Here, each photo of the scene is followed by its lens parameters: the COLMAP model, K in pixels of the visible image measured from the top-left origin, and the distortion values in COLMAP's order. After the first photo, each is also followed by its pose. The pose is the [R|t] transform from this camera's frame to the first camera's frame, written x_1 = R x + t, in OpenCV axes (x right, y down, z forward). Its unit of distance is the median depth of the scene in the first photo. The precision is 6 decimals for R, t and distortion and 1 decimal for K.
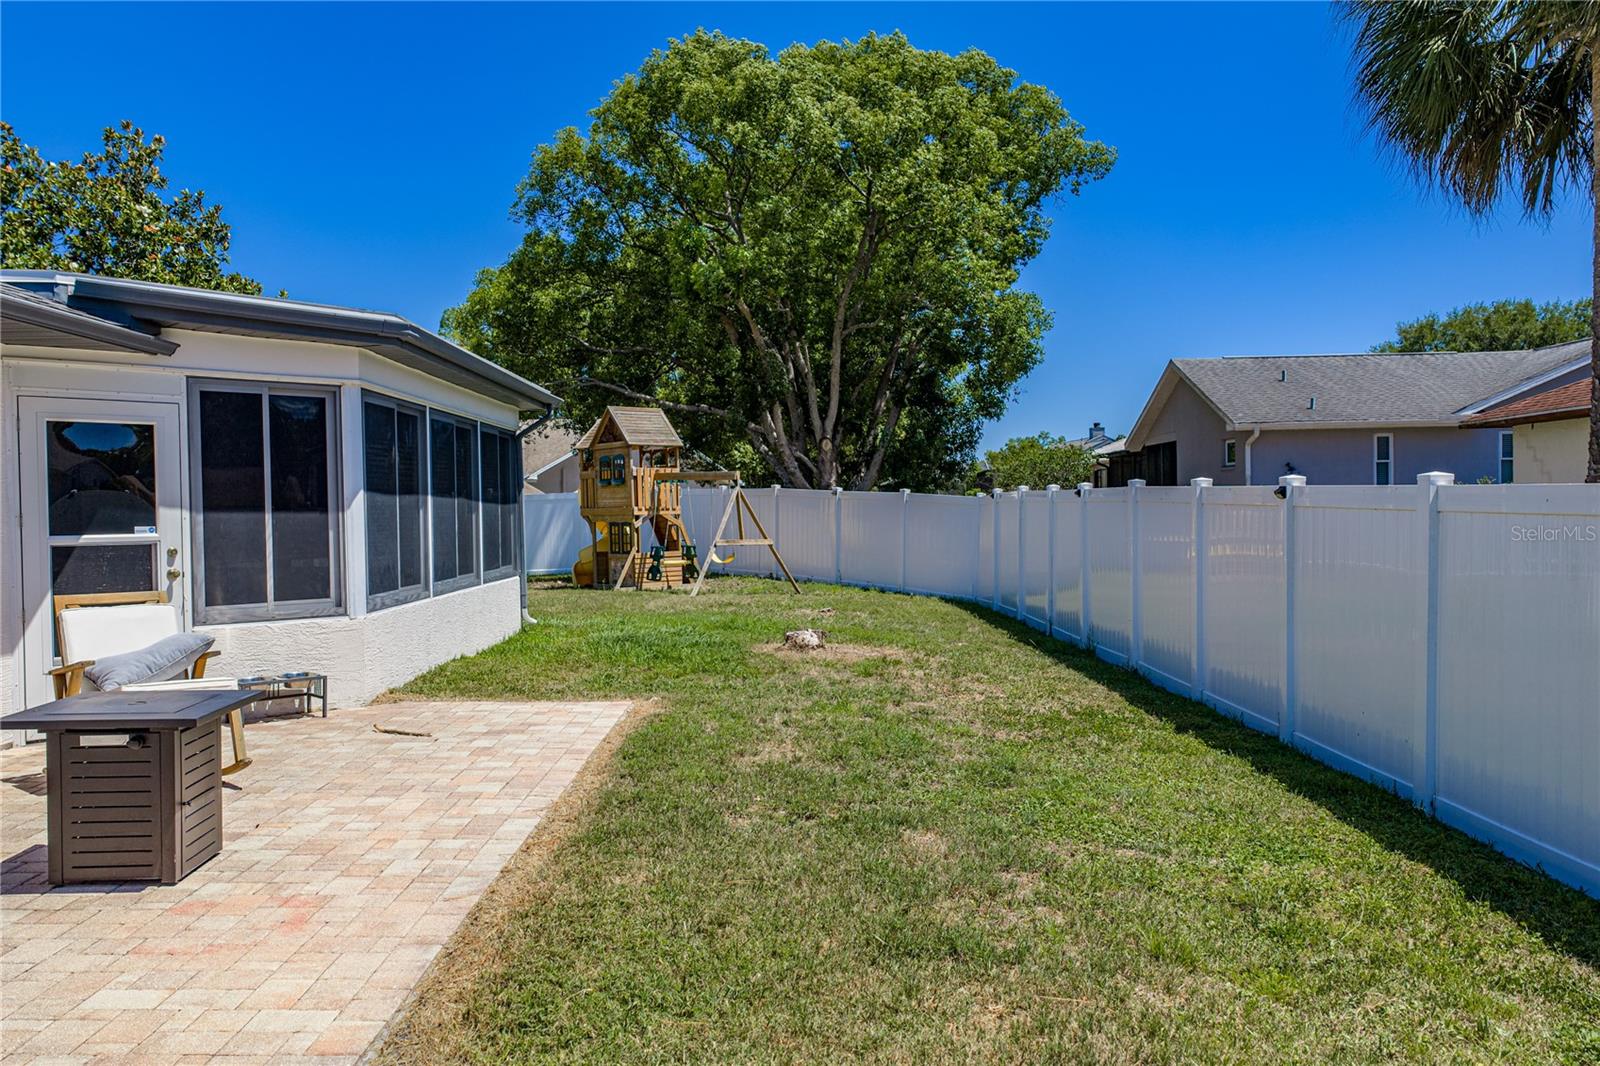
lens RADIAL K [[1325.6, 0, 802.1], [0, 1325.6, 537.2], [0, 0, 1]] dist [0.031539, -0.010060]
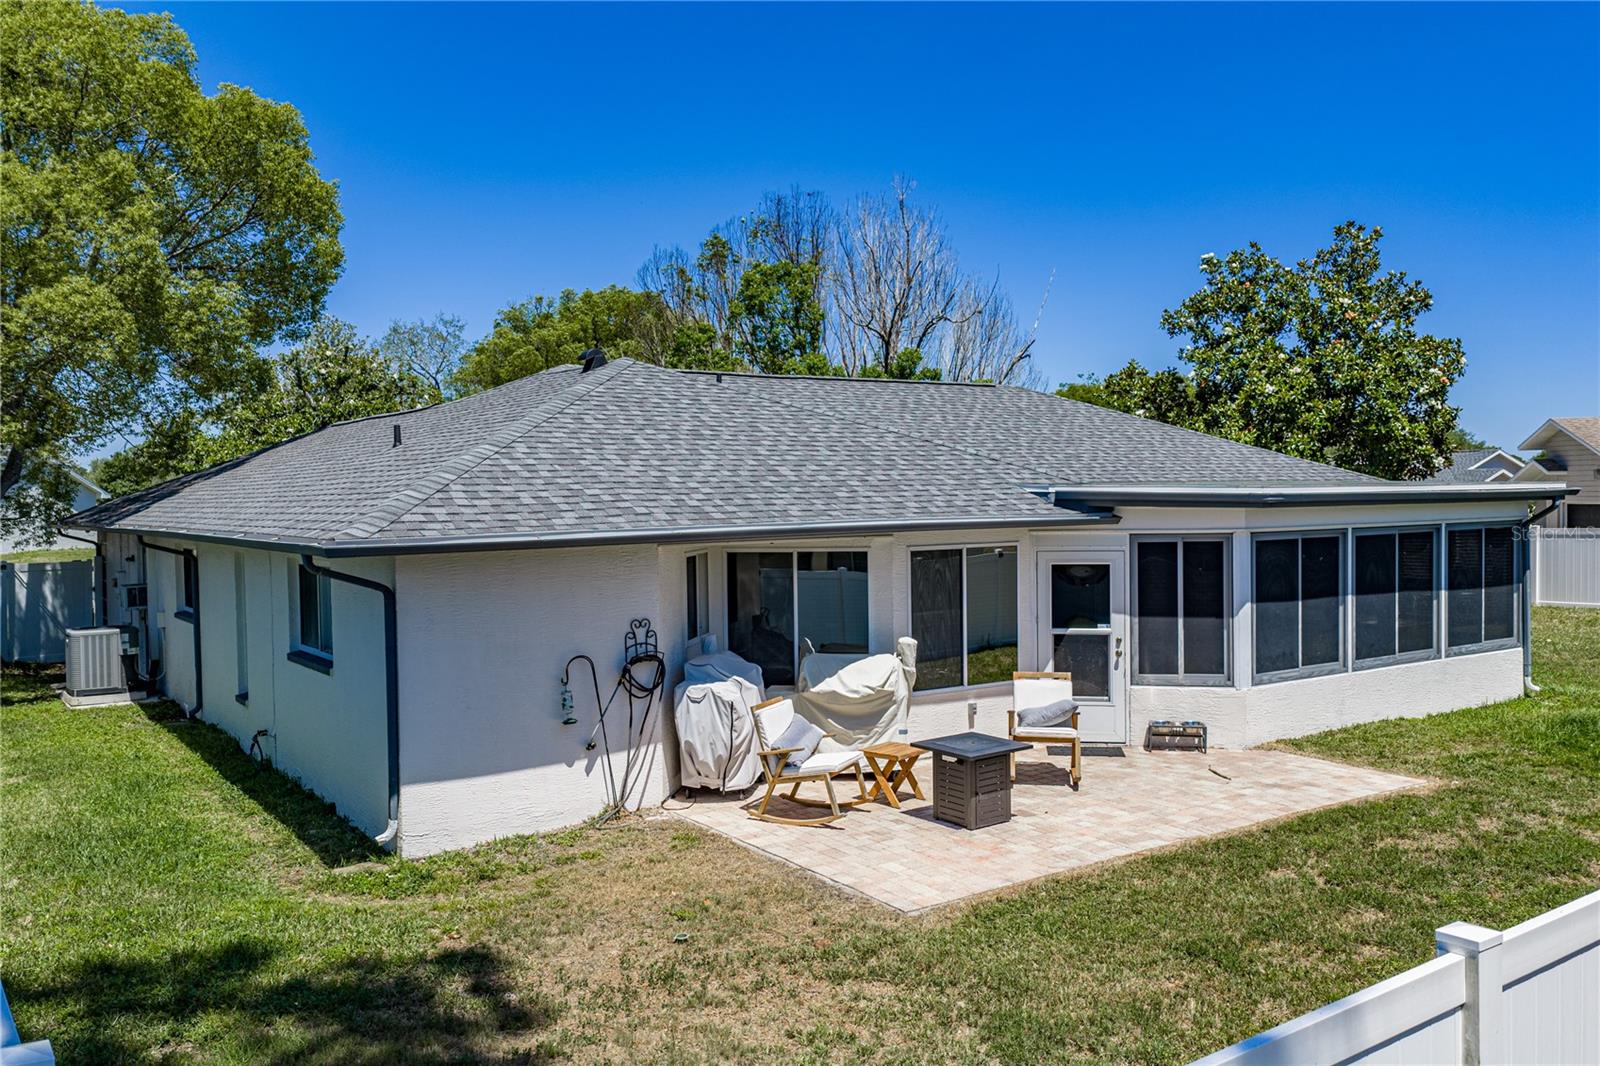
lens RADIAL K [[1325.6, 0, 802.1], [0, 1325.6, 537.2], [0, 0, 1]] dist [0.031539, -0.010060]
pose [[0.557292, 0.034613, -0.829595, 0.648469], [-0.012025, 0.999362, 0.033618, -0.160648], [0.830229, -0.008759, 0.557353, -0.240592]]
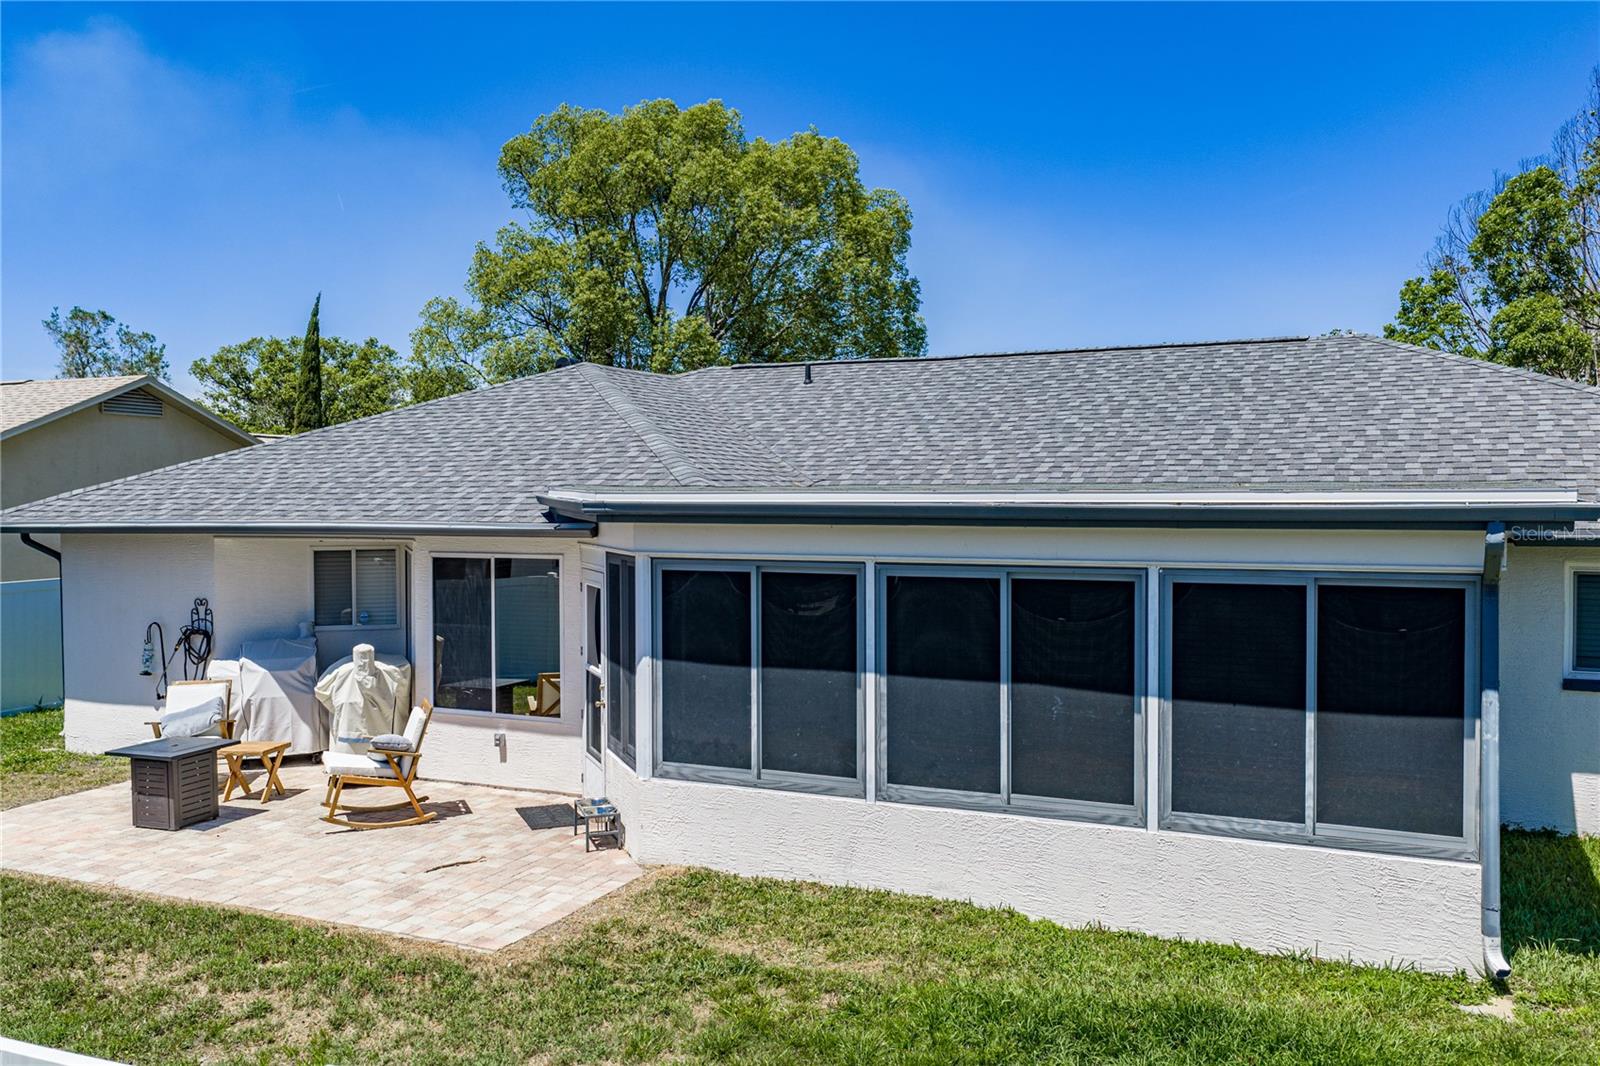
lens RADIAL K [[1325.6, 0, 802.1], [0, 1325.6, 537.2], [0, 0, 1]] dist [0.031539, -0.010060]
pose [[-0.433436, 0.039204, -0.900331, 0.574259], [-0.013761, 0.998649, 0.050110, -0.193291], [0.901079, 0.034109, -0.432311, 1.650464]]
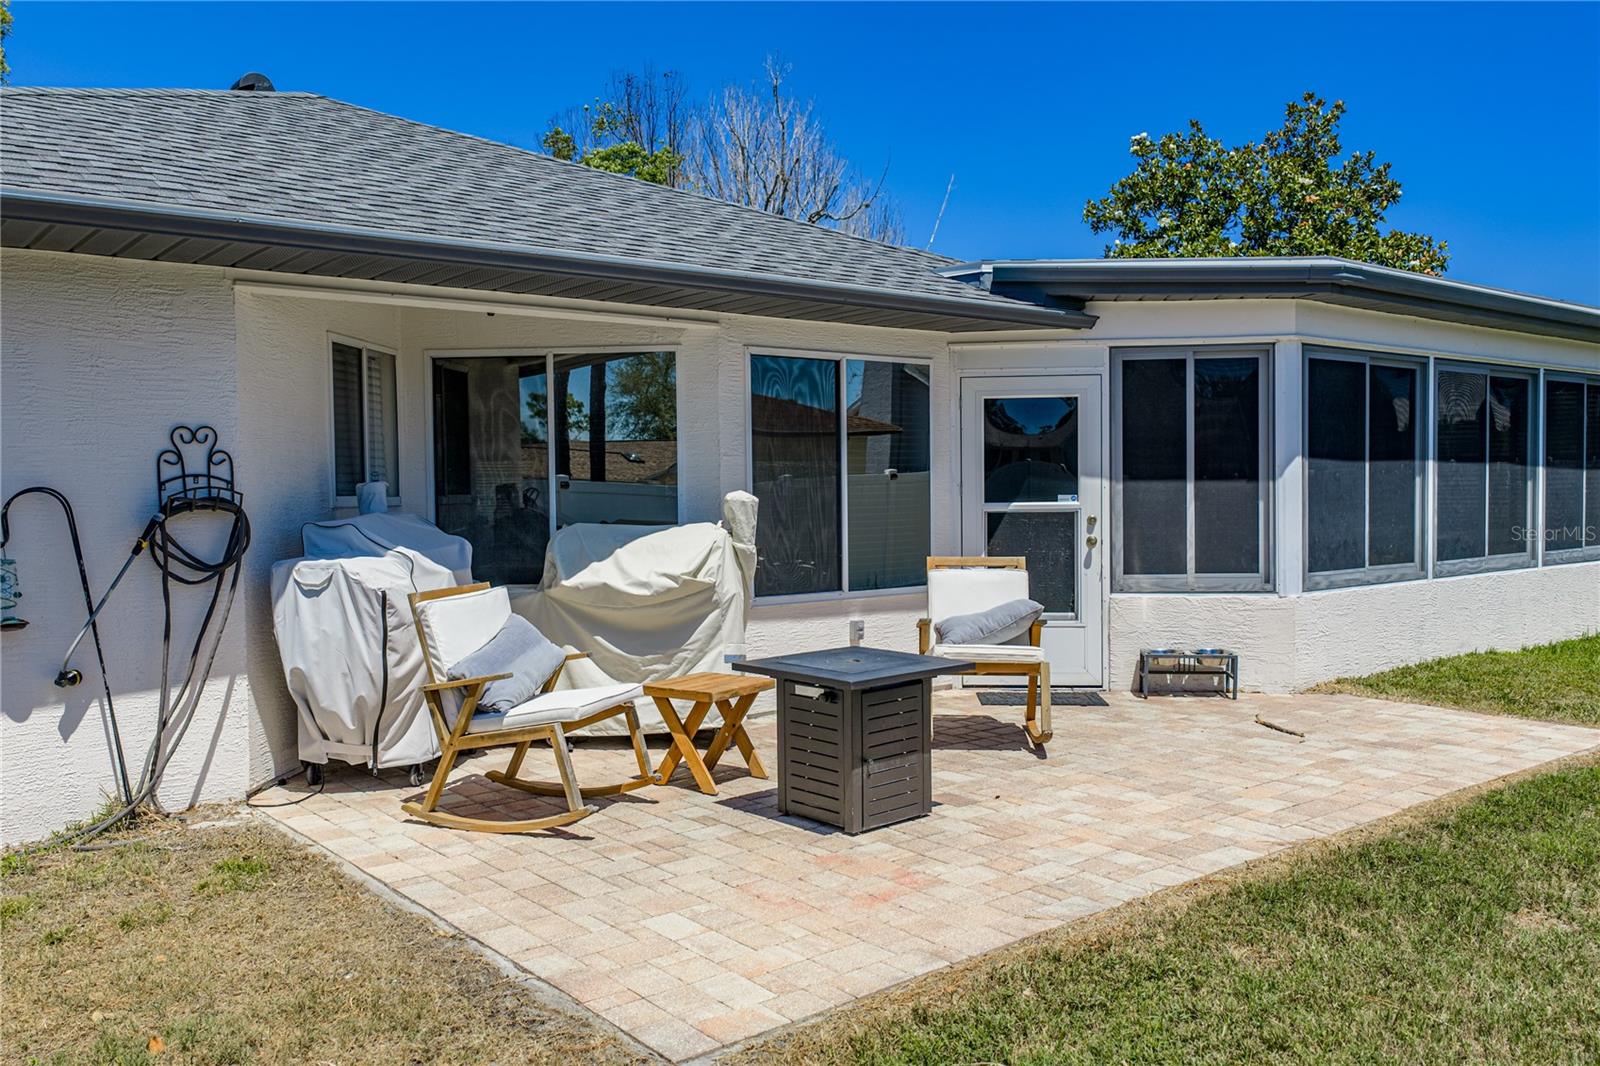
lens RADIAL K [[1325.6, 0, 802.1], [0, 1325.6, 537.2], [0, 0, 1]] dist [0.031539, -0.010060]
pose [[0.624972, 0.034204, -0.779897, 0.178959], [-0.013887, 0.999369, 0.032701, -0.005690], [0.780524, -0.009607, 0.625052, 0.176516]]
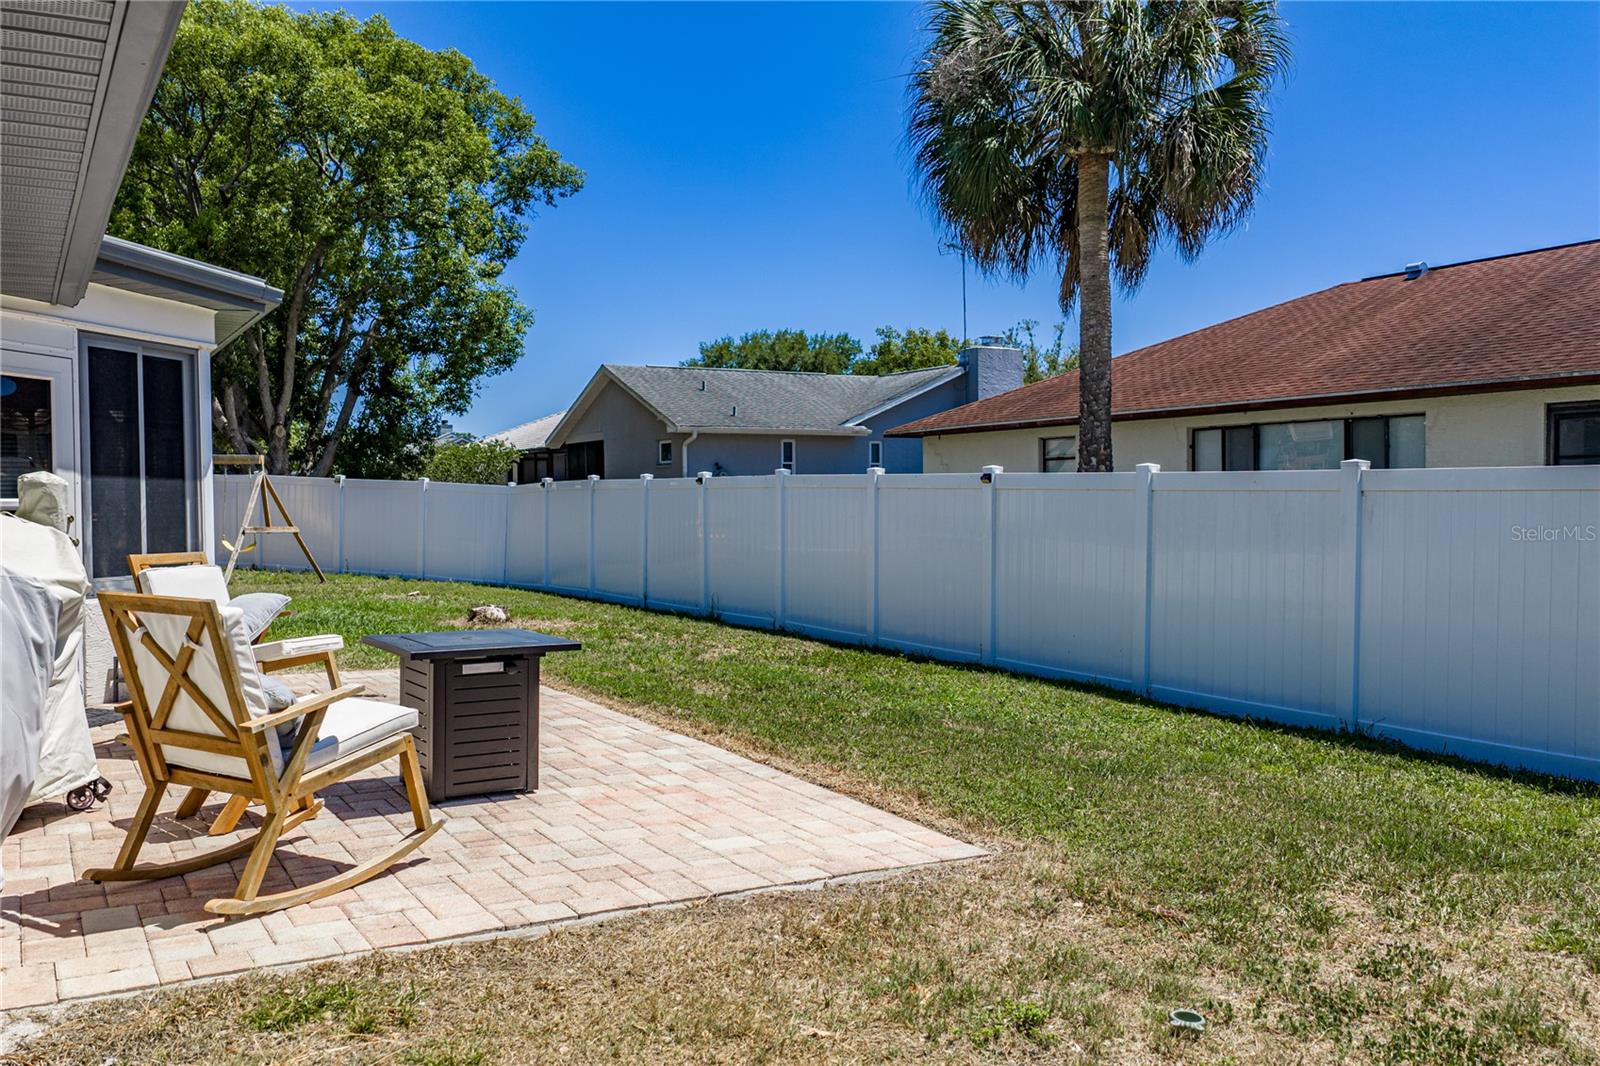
lens RADIAL K [[1325.6, 0, 802.1], [0, 1325.6, 537.2], [0, 0, 1]] dist [0.031539, -0.010060]
pose [[0.864077, -0.003955, 0.503344, -0.475674], [0.003975, 0.999992, 0.001034, 0.023645], [-0.503343, 0.001107, 0.864086, -0.053683]]
